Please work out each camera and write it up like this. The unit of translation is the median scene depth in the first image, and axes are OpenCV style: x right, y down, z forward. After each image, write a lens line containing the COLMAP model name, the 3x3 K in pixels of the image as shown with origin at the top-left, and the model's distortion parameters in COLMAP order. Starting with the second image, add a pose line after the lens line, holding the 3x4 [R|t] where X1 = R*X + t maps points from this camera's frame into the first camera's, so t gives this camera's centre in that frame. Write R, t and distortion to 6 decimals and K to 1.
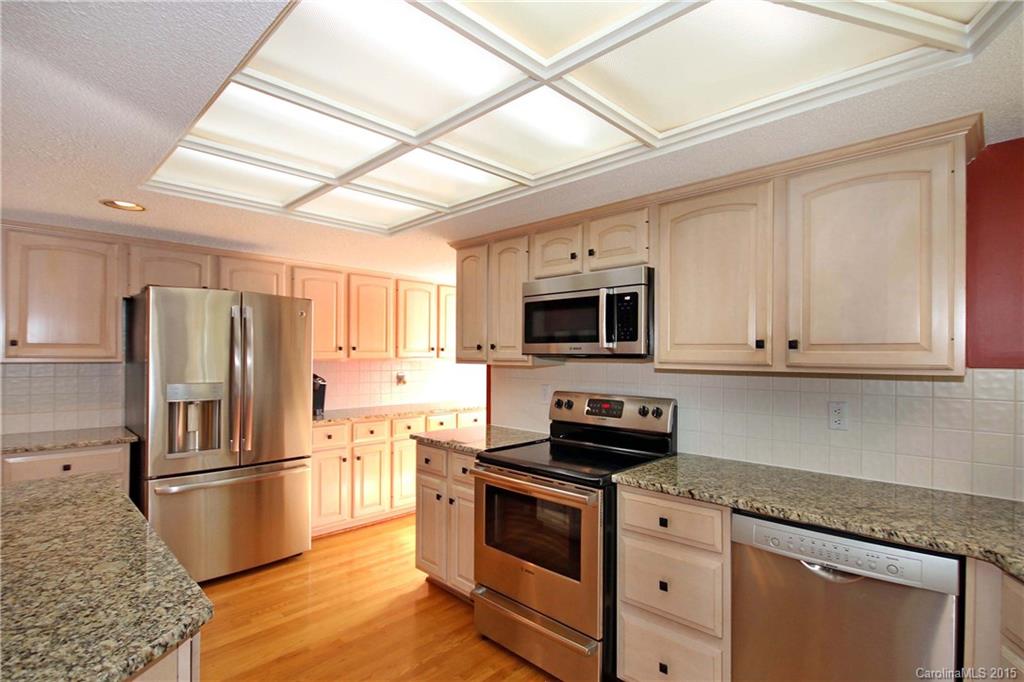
lens RADIAL K [[497.6, 0, 535.4], [0, 497.6, 354.7], [0, 0, 1]] dist [-0.008821, -0.000725]
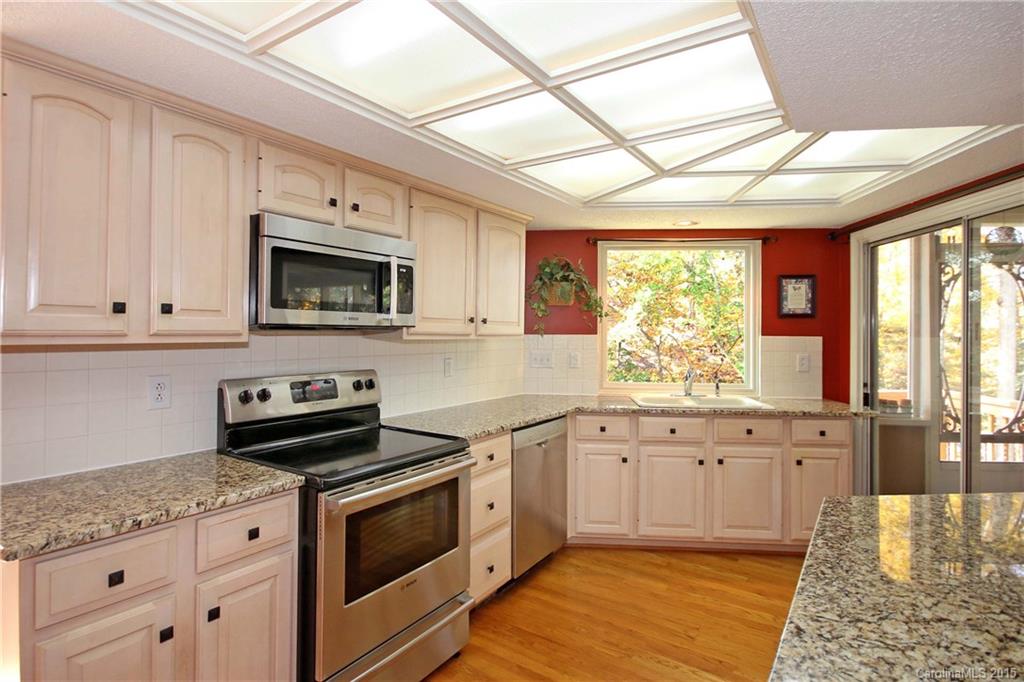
lens RADIAL K [[526.5, 0, 512.8], [0, 526.5, 325.6], [0, 0, 1]] dist [-0.001560, -0.000216]
pose [[-0.156429, 0.003157, 0.987684, -0.921318], [-0.012029, 0.999915, -0.005102, 0.000620], [-0.987616, -0.012679, -0.156377, 0.967726]]
